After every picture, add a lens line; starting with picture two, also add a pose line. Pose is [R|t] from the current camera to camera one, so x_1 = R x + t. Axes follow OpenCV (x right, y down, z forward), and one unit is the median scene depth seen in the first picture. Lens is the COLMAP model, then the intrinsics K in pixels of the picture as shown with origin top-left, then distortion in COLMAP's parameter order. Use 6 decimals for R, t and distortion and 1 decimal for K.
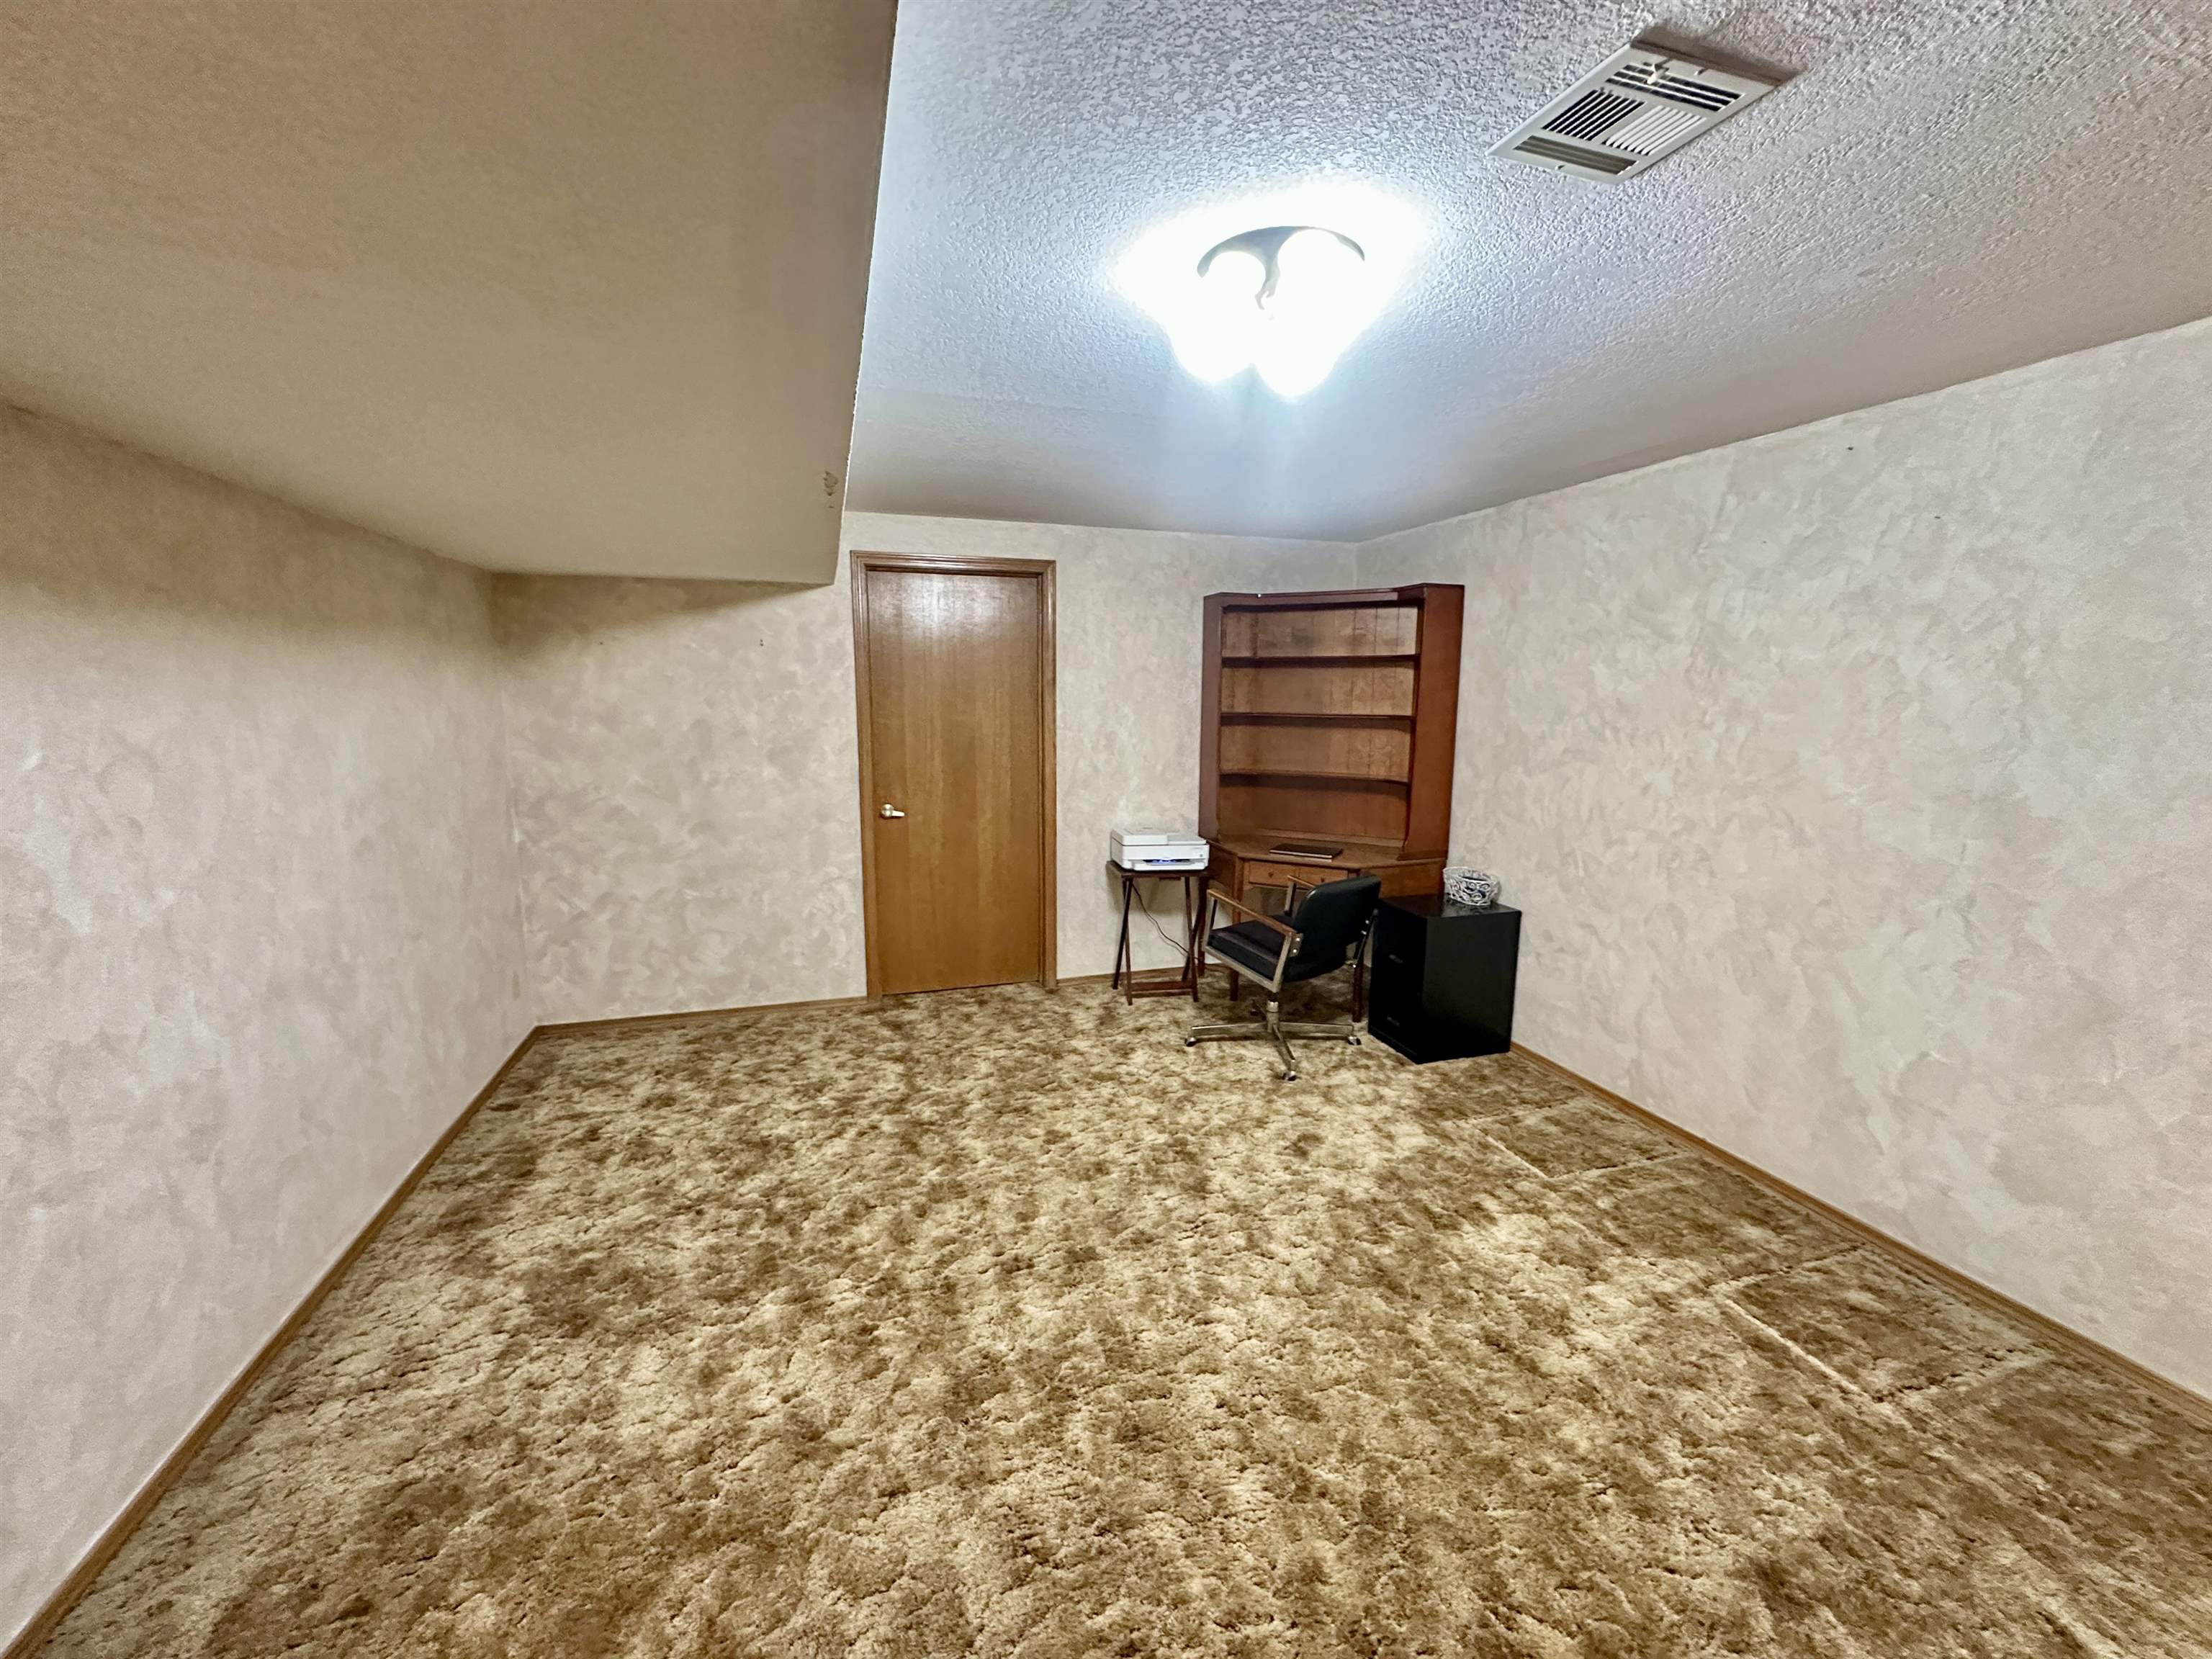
lens RADIAL K [[885.2, 0, 1104.5], [0, 885.2, 823.9], [0, 0, 1]] dist [-0.001159, 0.000298]
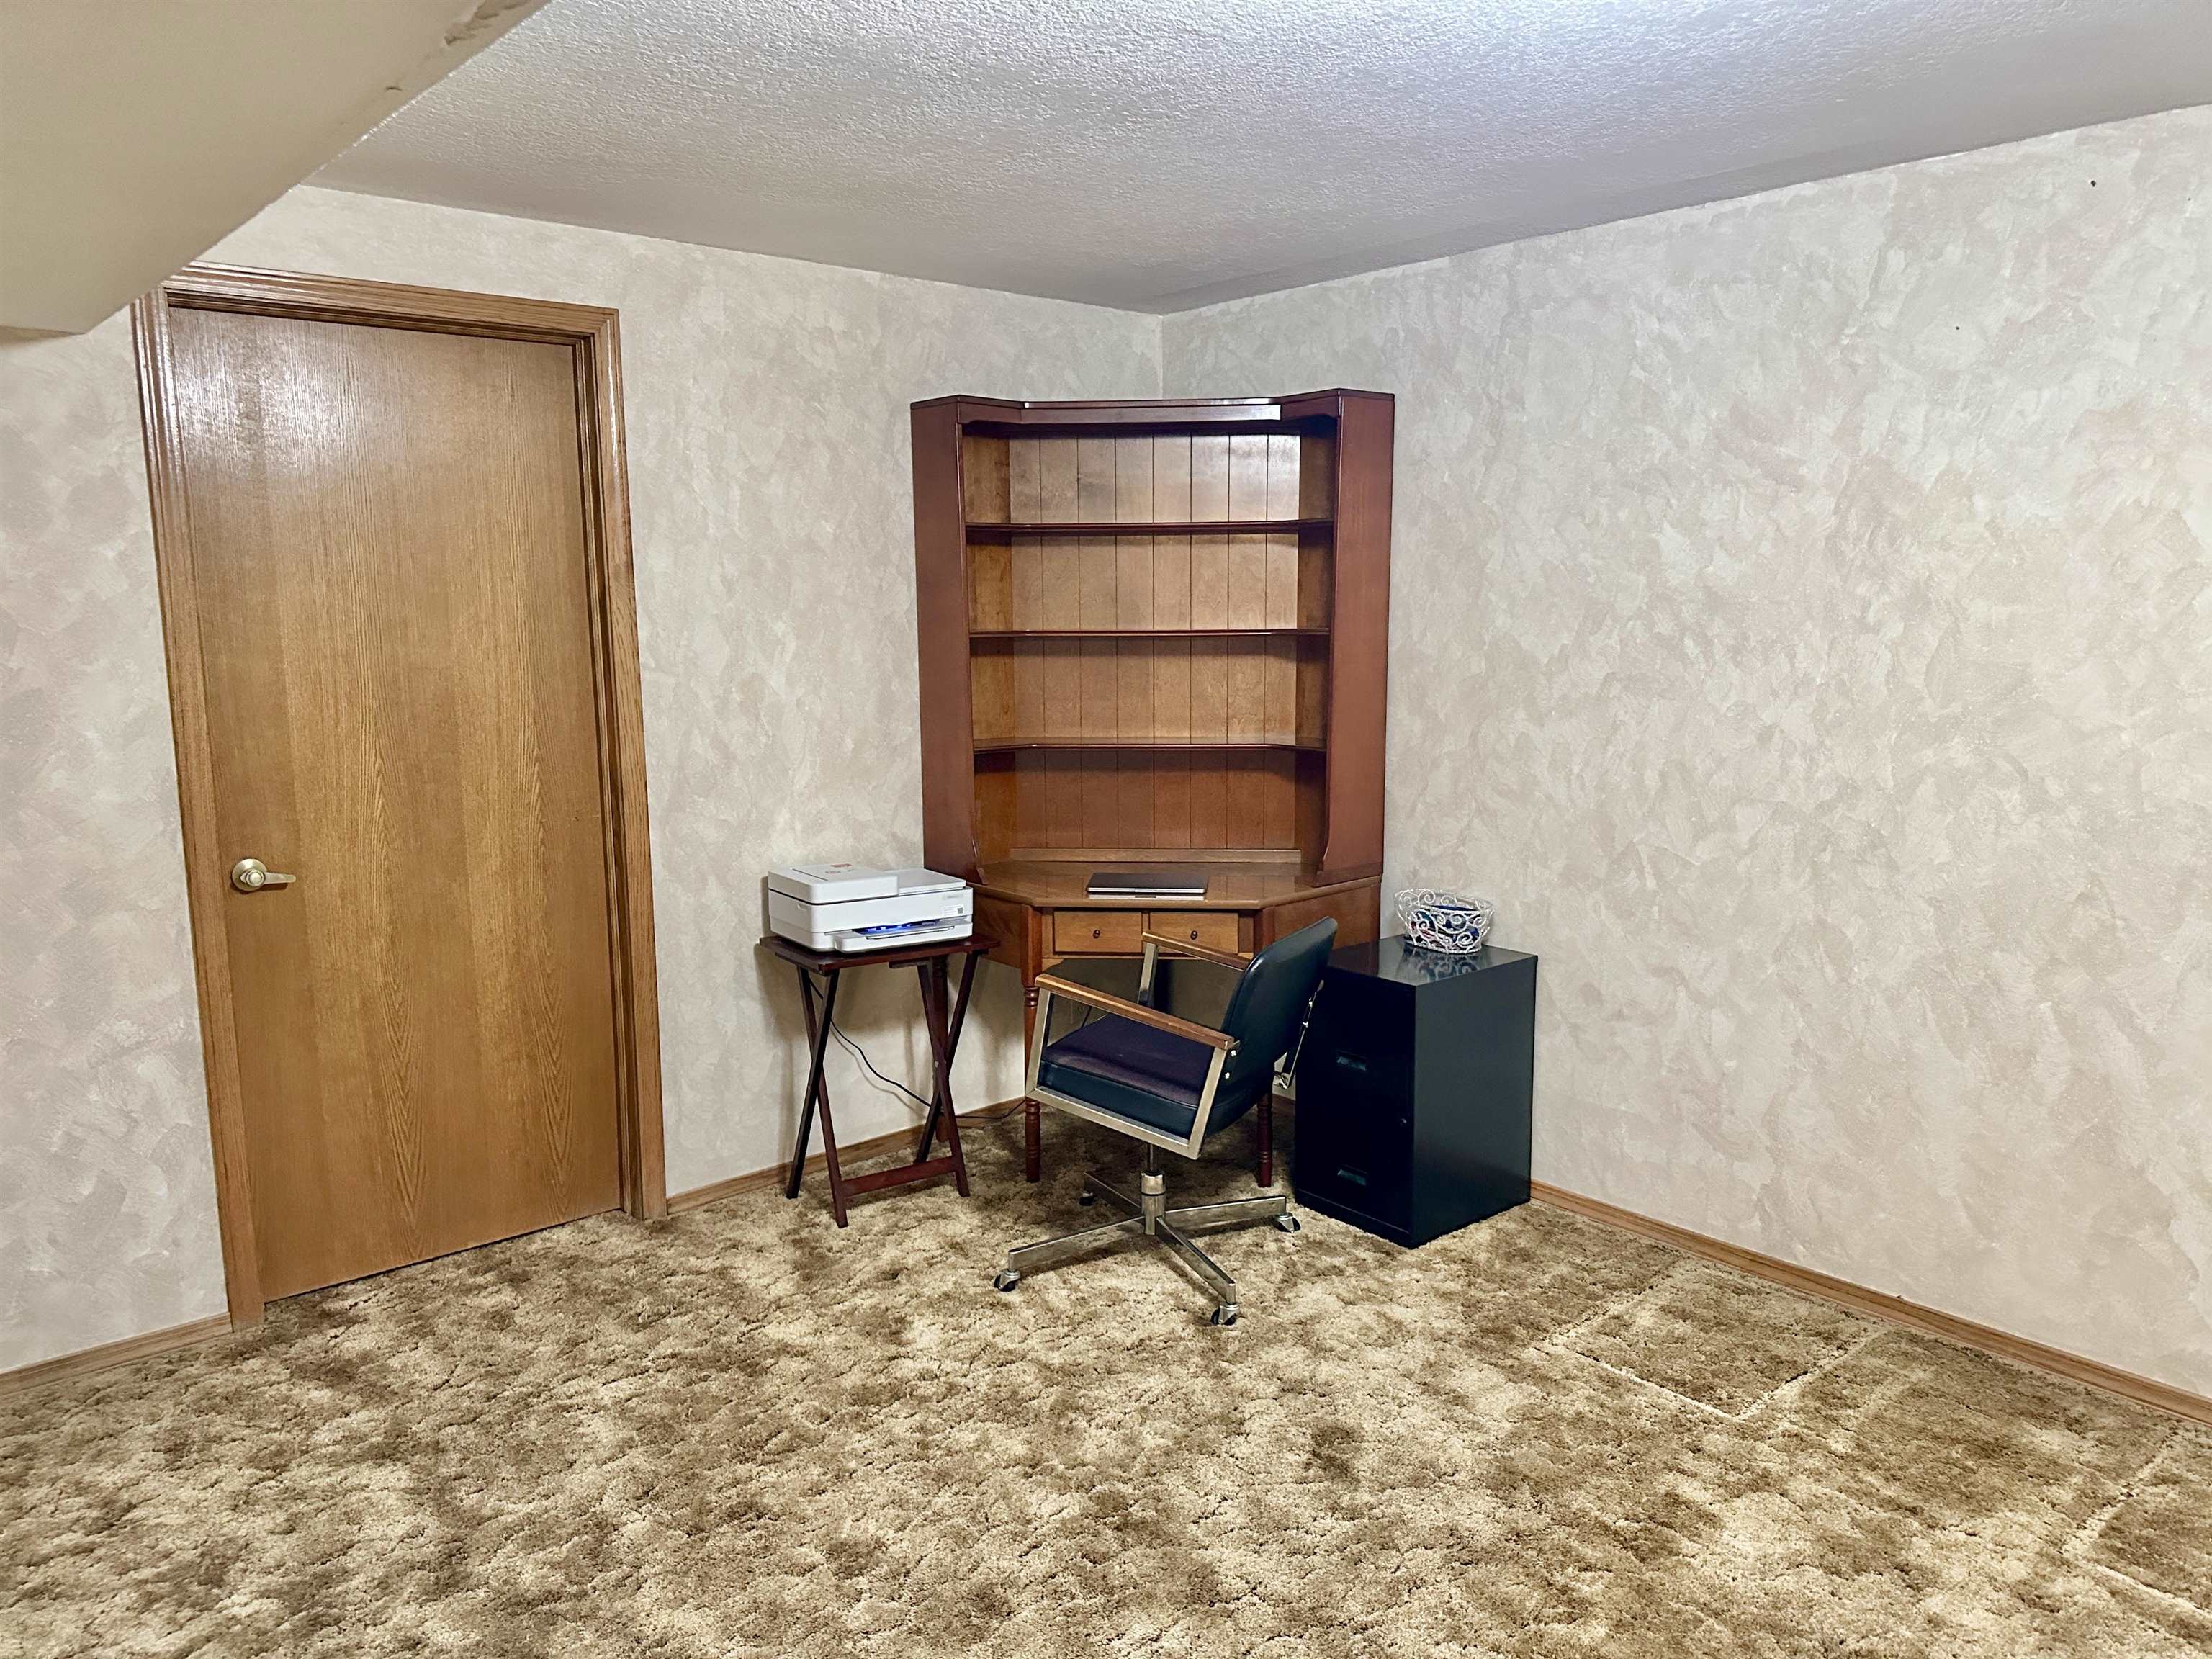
lens RADIAL K [[1557.1, 0, 1106.0], [0, 1557.1, 829.5], [0, 0, 1]] dist [0.064757, -0.083900]
pose [[0.917830, -0.070639, 0.390639, -0.189411], [0.072500, 0.997318, 0.010000, -0.016007], [-0.390298, 0.019143, 0.920490, 0.162259]]
